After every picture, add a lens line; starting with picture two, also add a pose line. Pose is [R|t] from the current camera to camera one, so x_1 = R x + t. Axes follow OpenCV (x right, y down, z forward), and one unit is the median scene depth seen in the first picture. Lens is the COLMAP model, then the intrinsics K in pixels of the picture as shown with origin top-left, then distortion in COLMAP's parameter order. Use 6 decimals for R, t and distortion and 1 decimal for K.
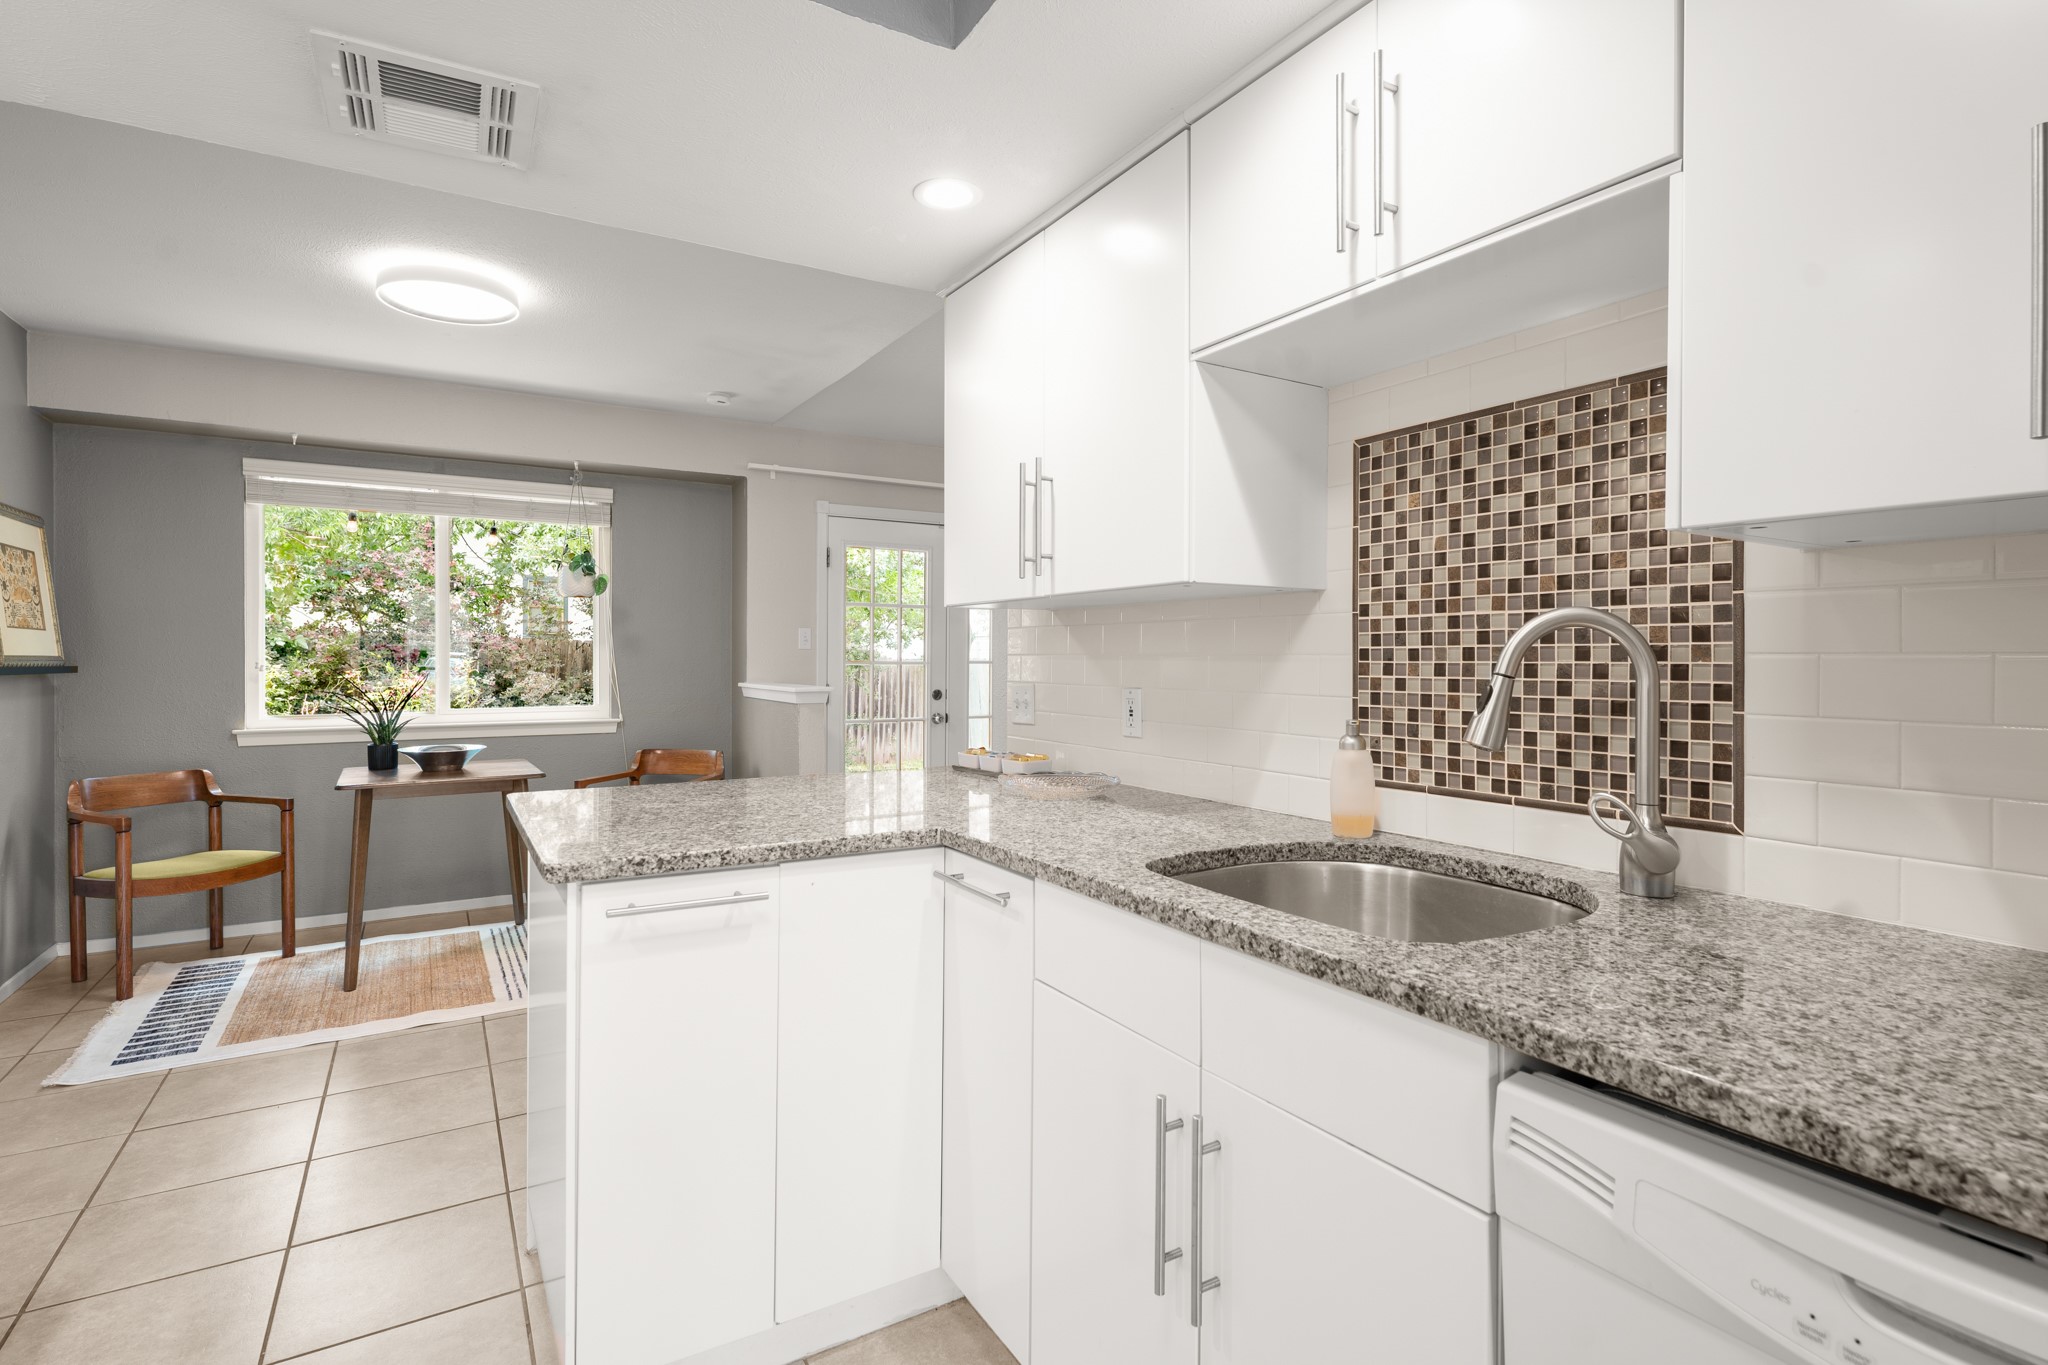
lens RADIAL K [[1036.1, 0, 1064.7], [0, 1036.1, 669.5], [0, 0, 1]] dist [0.000415, -0.001220]
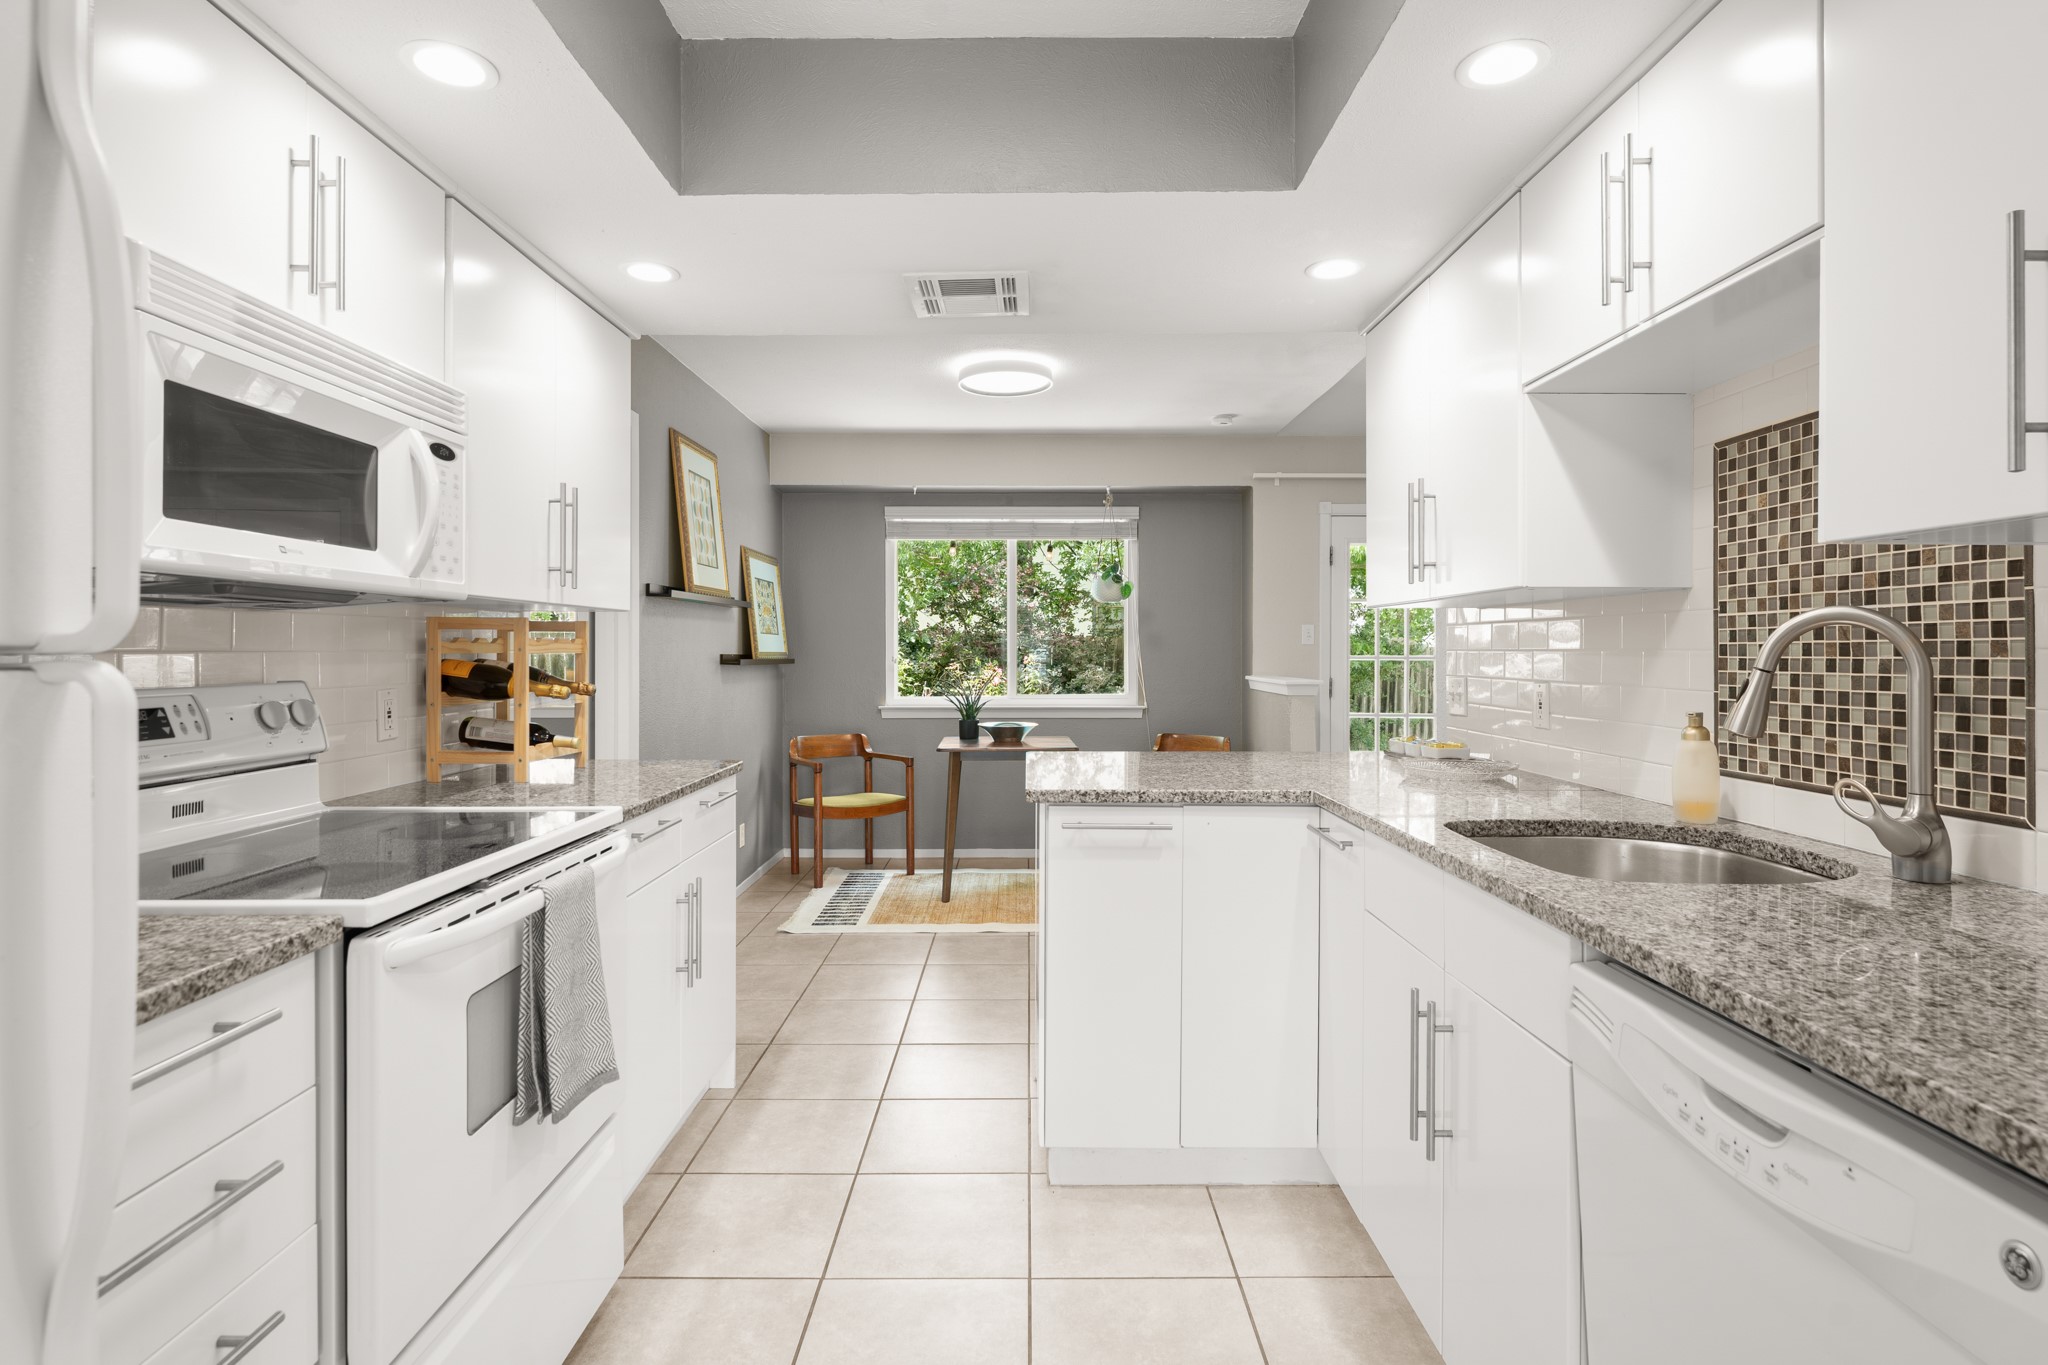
lens RADIAL K [[971.6, 0, 1011.8], [0, 971.6, 676.0], [0, 0, 1]] dist [-0.002289, 0.000395]
pose [[0.856920, 0.011606, -0.515319, 0.183723], [-0.005230, 0.999891, 0.013823, 0.001807], [0.515423, -0.009150, 0.856887, -0.199335]]
